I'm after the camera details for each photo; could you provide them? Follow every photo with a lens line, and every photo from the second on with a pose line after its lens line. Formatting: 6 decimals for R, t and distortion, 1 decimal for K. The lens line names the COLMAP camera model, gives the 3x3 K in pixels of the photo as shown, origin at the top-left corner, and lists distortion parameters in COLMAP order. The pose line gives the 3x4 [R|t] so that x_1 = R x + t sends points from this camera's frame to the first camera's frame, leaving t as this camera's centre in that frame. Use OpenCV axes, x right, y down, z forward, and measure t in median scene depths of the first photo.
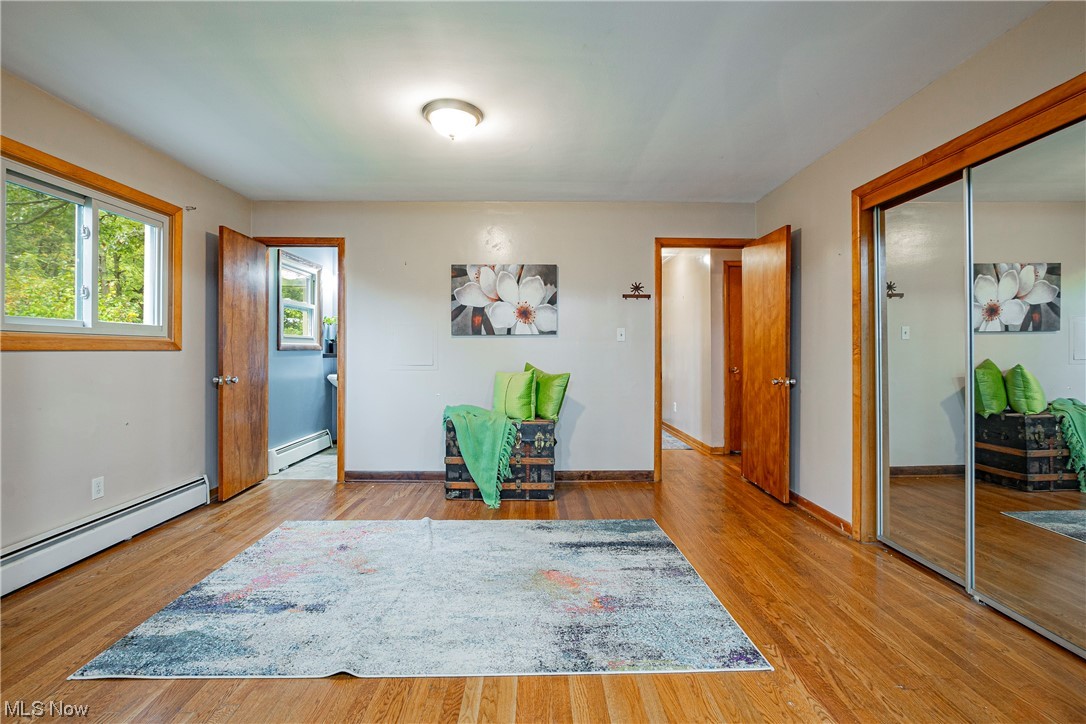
lens RADIAL K [[497.9, 0, 541.7], [0, 497.9, 346.6], [0, 0, 1]] dist [-0.090394, 0.038610]
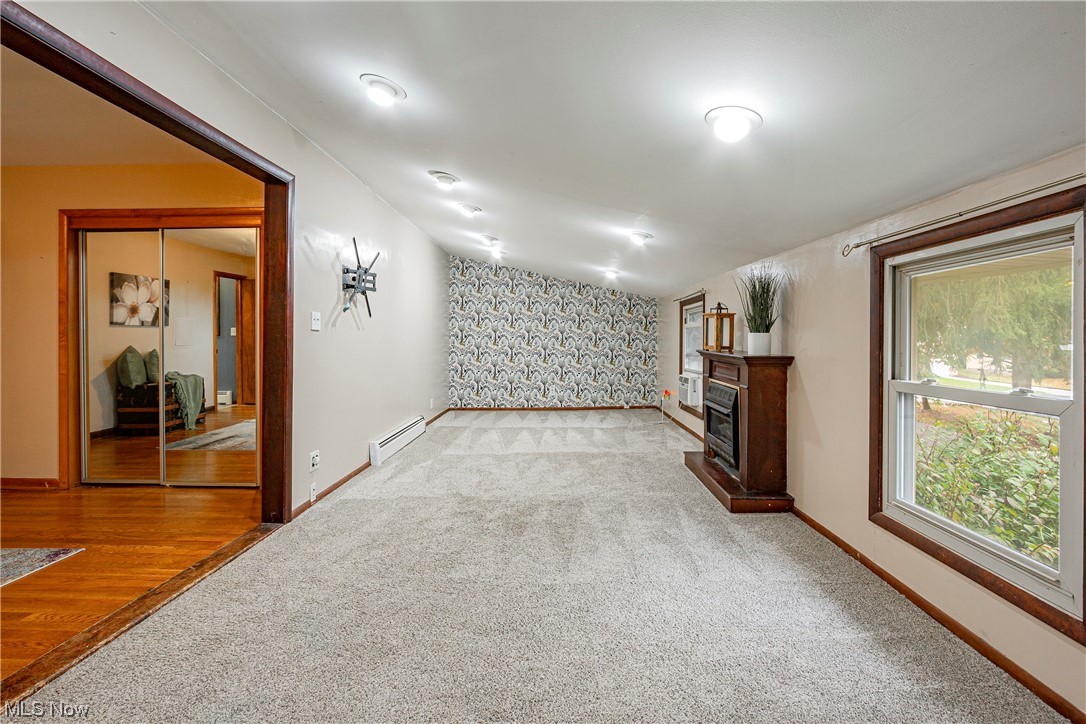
lens RADIAL K [[500.8, 0, 547.8], [0, 500.8, 346.4], [0, 0, 1]] dist [-0.028802, 0.007604]
pose [[0.011555, -0.008763, 0.999895, -0.521356], [-0.013058, 0.999875, 0.008914, 0.000218], [-0.999848, -0.013160, 0.011439, -0.239662]]
